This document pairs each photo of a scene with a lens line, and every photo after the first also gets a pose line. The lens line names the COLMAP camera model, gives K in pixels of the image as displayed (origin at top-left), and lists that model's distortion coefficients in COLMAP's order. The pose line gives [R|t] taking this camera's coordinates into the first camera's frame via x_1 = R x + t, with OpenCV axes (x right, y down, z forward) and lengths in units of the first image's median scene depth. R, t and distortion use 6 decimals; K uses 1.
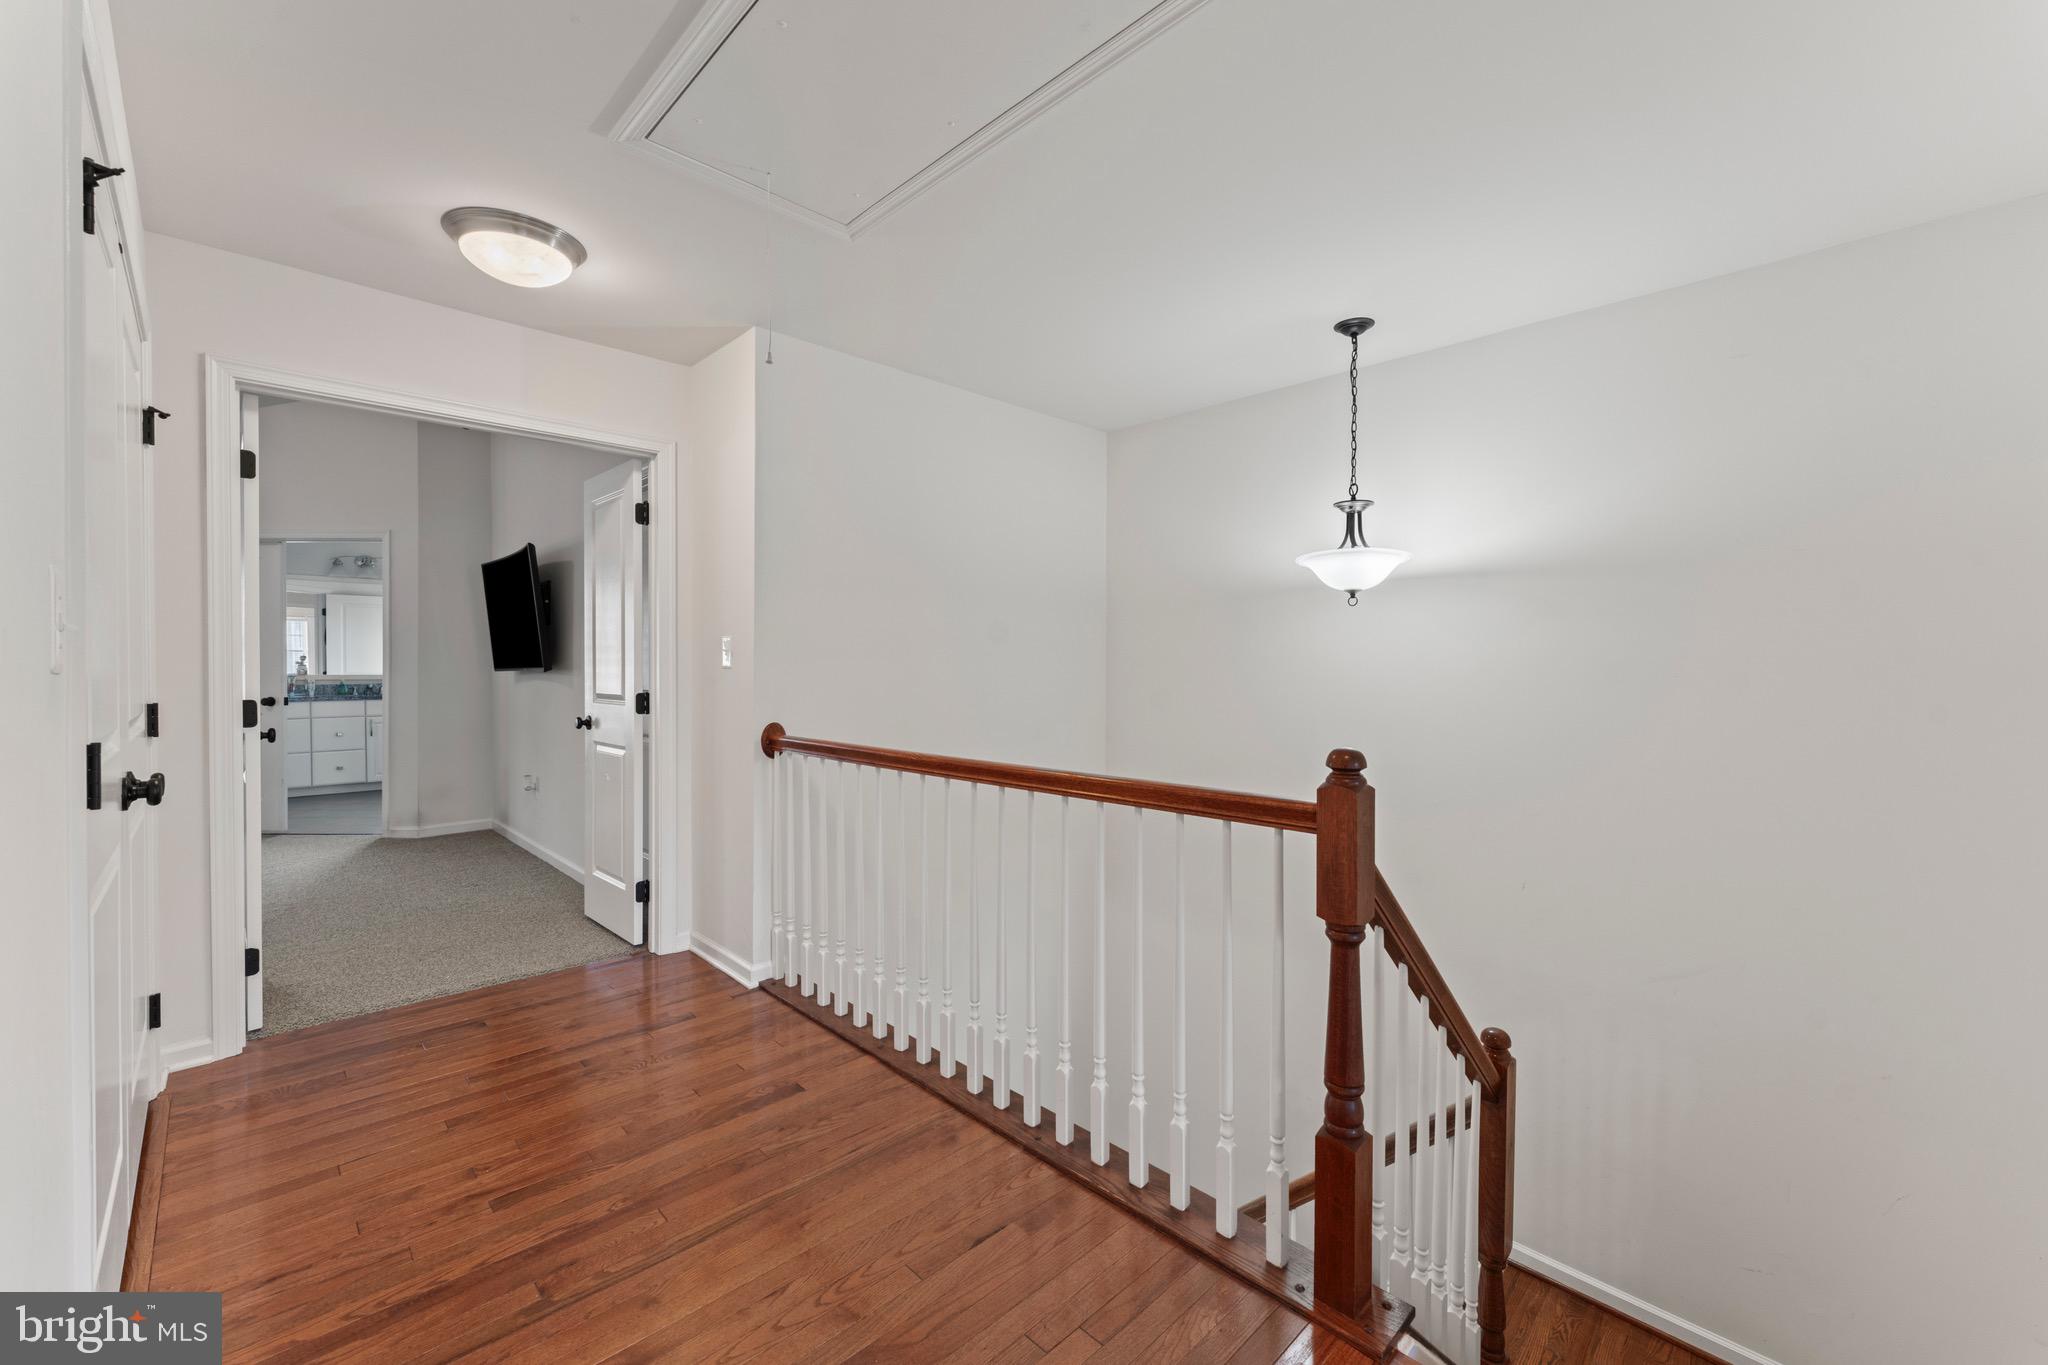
lens RADIAL K [[827.3, 0, 1020.3], [0, 827.3, 671.5], [0, 0, 1]] dist [0.000969, -0.000287]
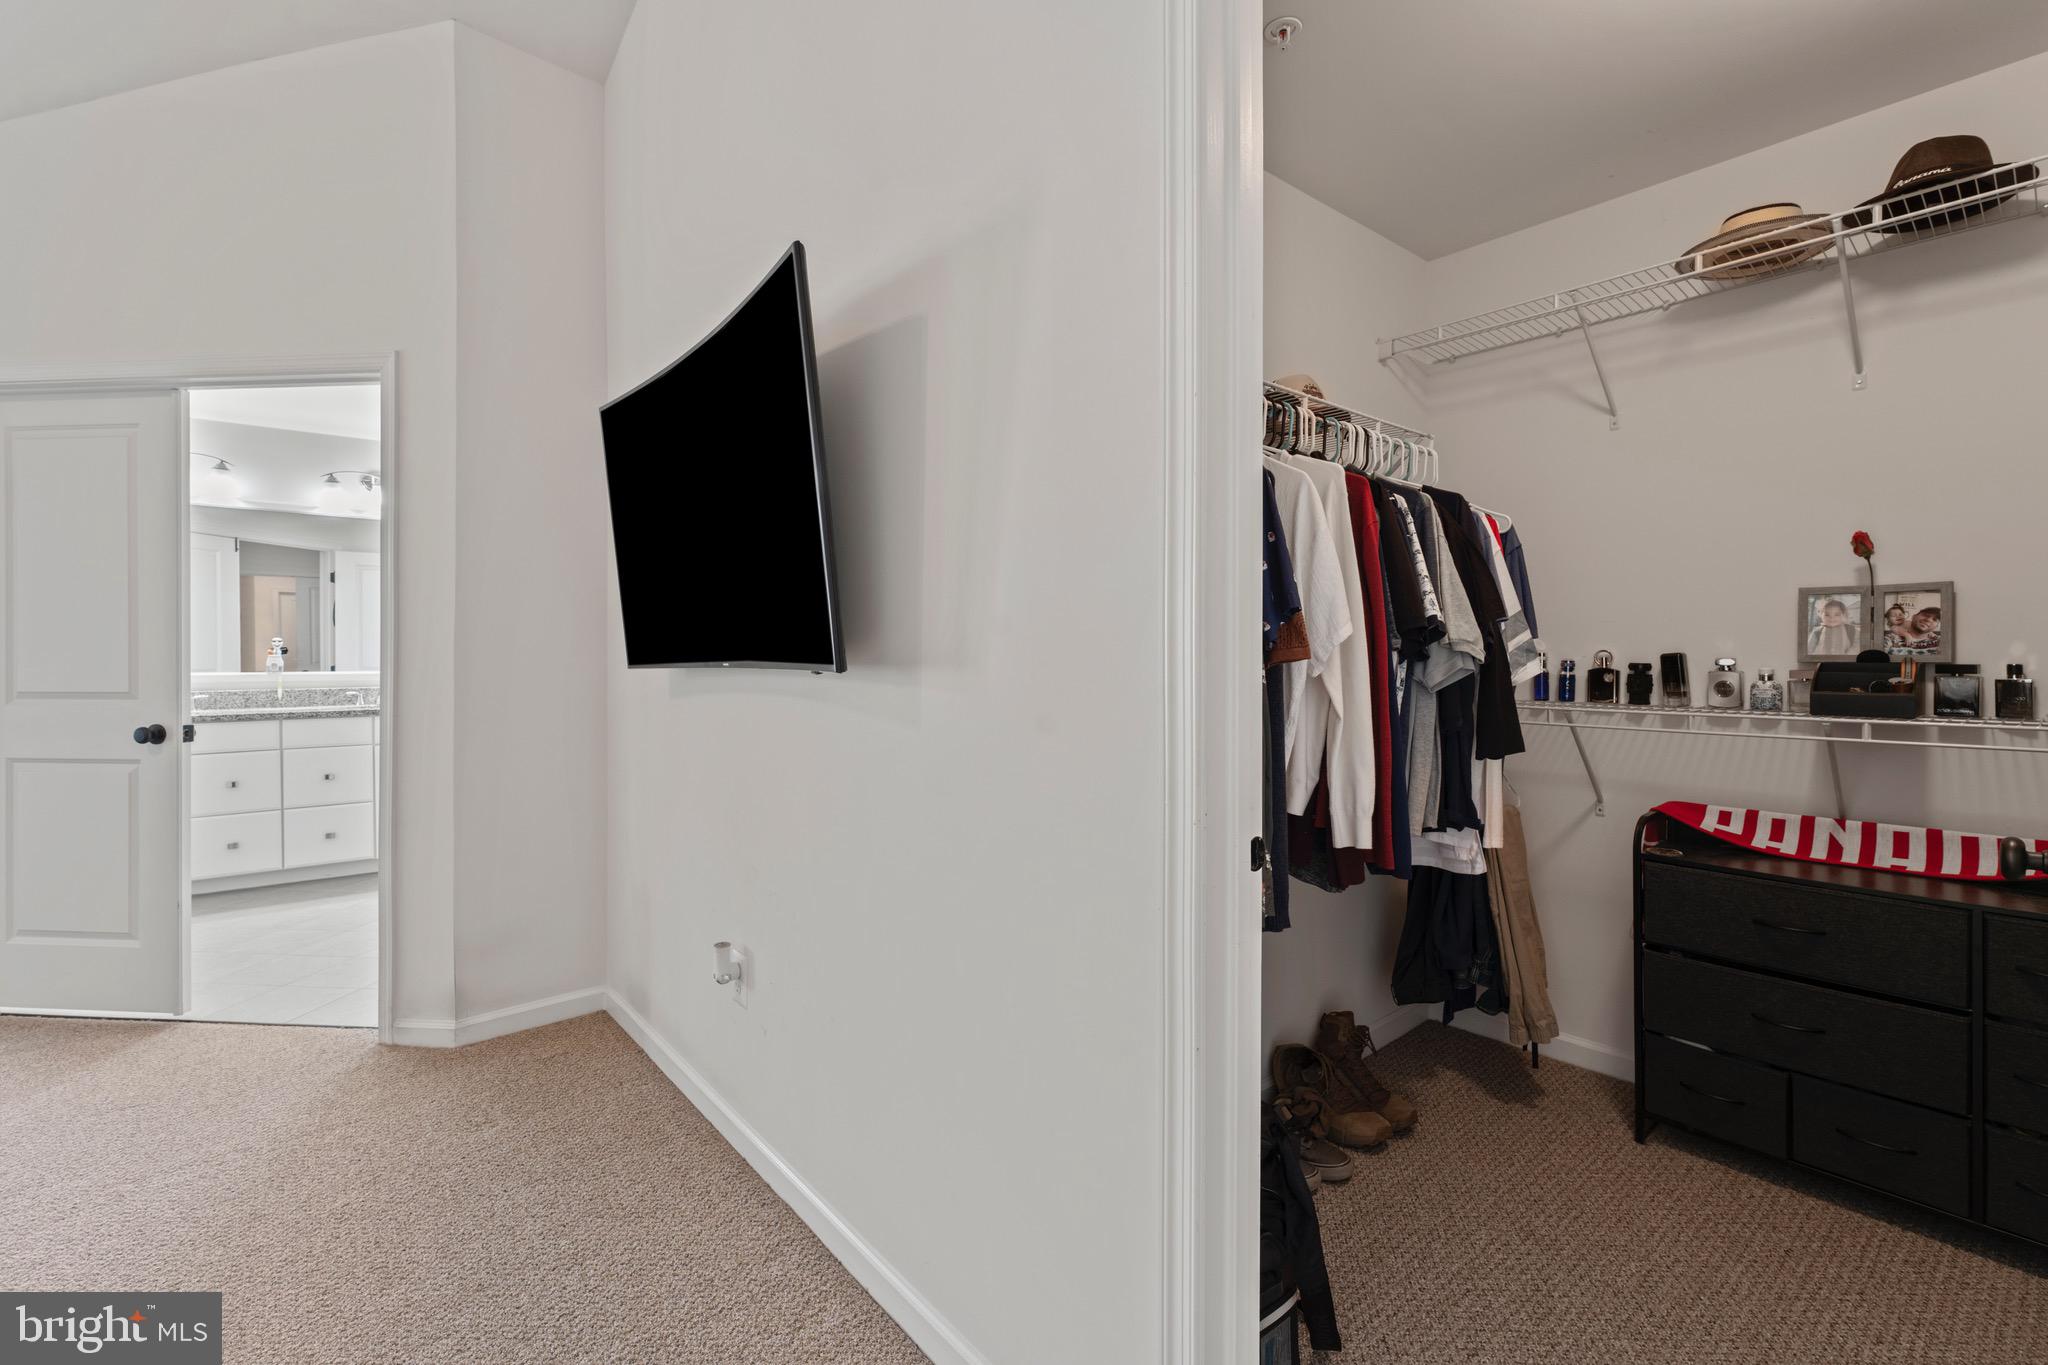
lens RADIAL K [[897.0, 0, 1025.6], [0, 897.0, 659.9], [0, 0, 1]] dist [-0.001521, -0.000037]
pose [[0.997879, 0.001167, -0.065091, -0.771130], [-0.001307, 0.999997, -0.002114, -0.010091], [0.065089, 0.002194, 0.997877, 1.060340]]
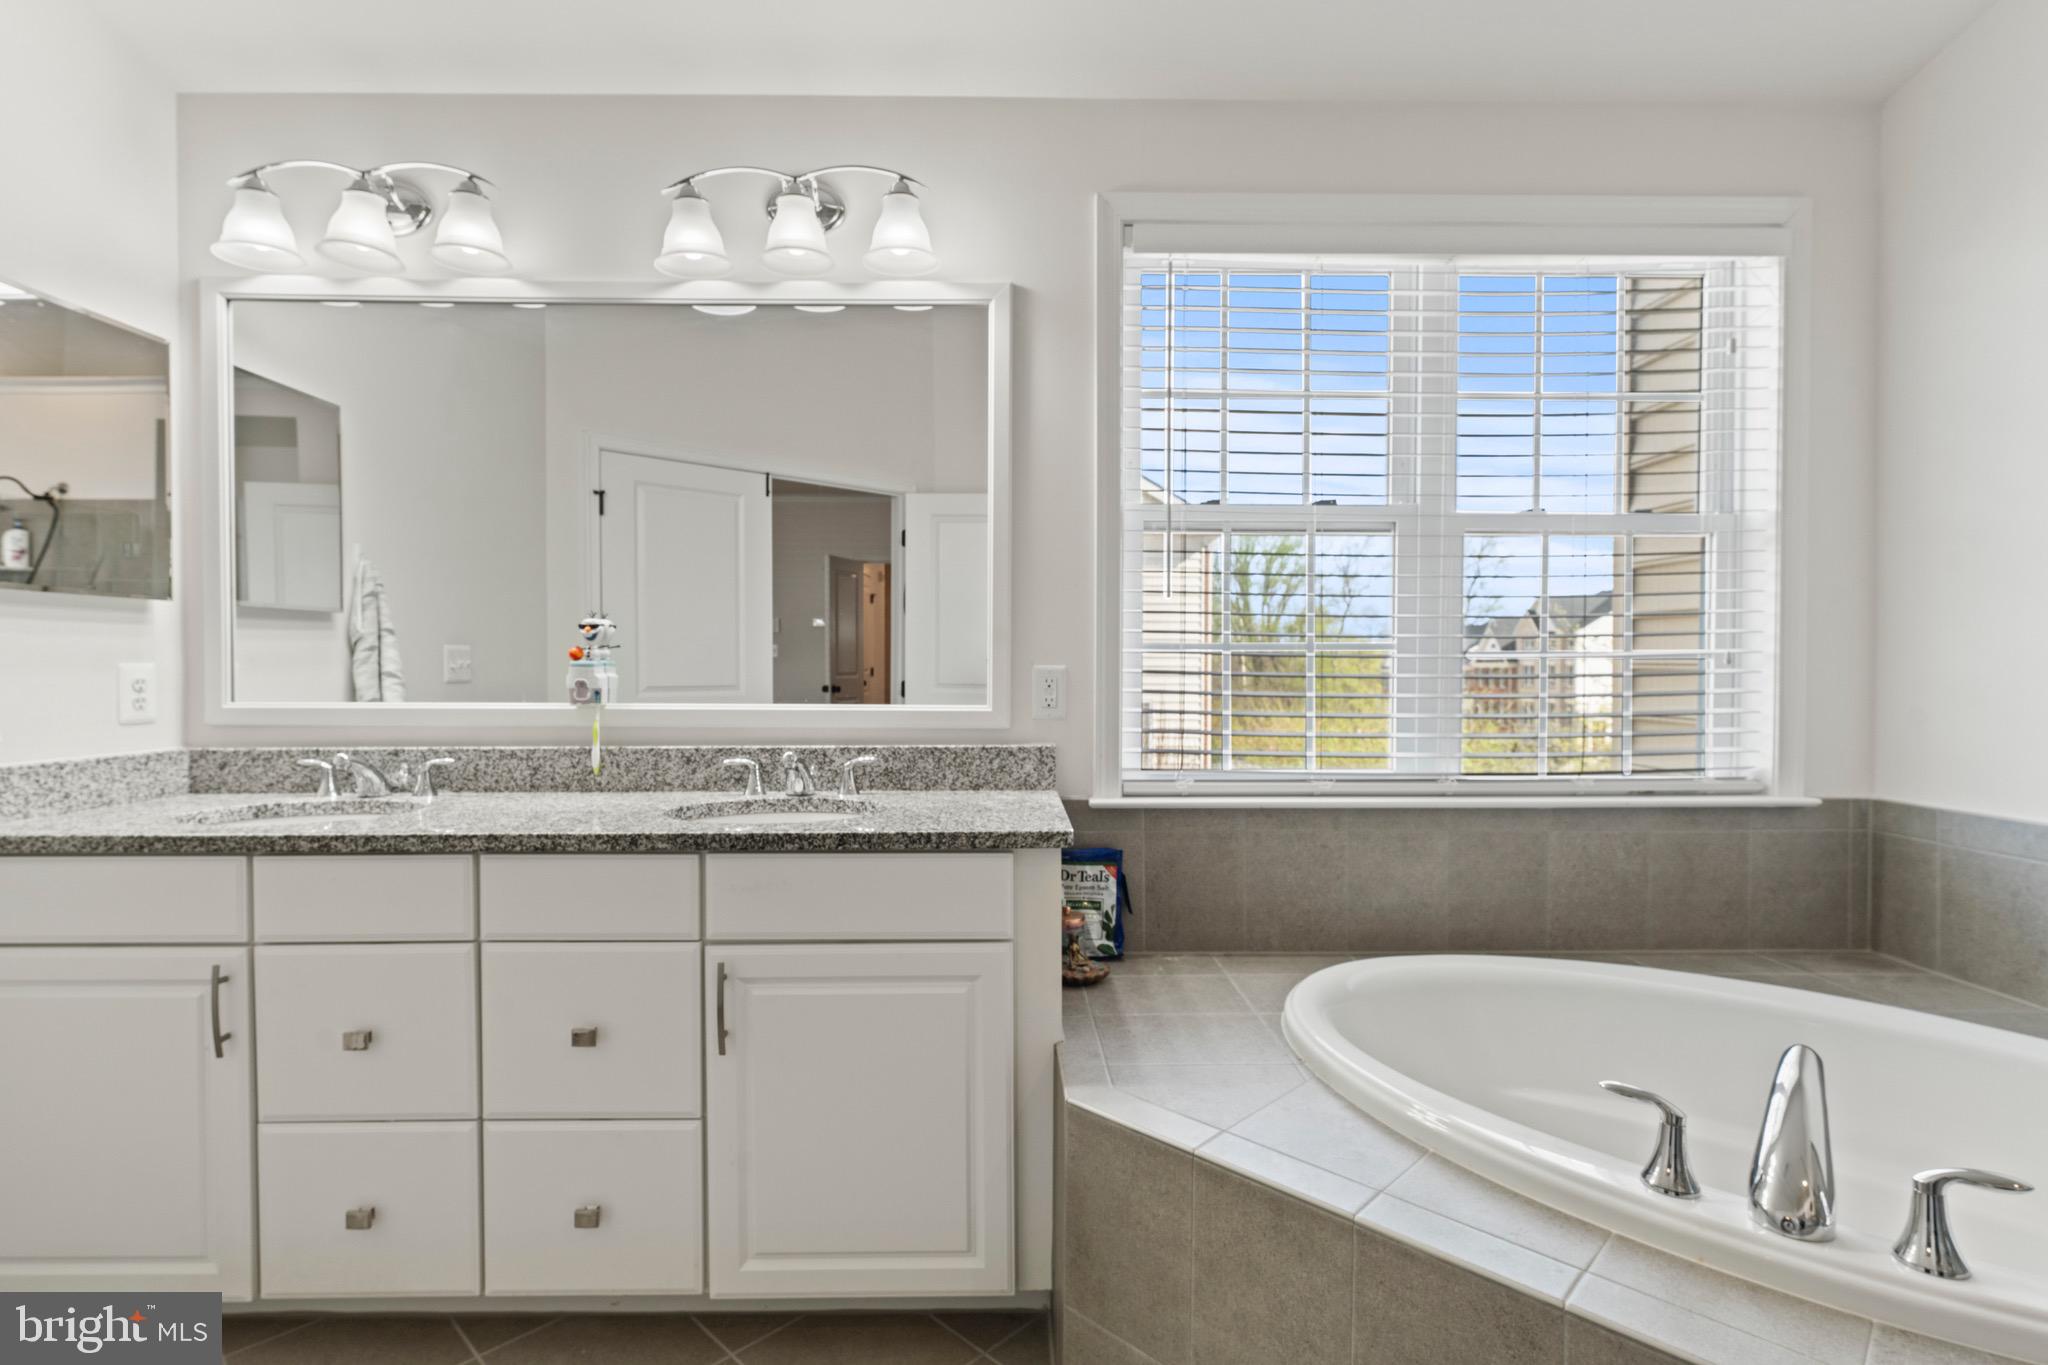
lens RADIAL K [[1006.2, 0, 1020.2], [0, 1006.2, 677.6], [0, 0, 1]] dist [0.001661, 0.000027]
pose [[0.732294, 0.011846, -0.680886, -1.514396], [-0.006389, 0.999924, 0.010526, -0.017857], [0.680959, -0.003358, 0.732314, 2.278542]]
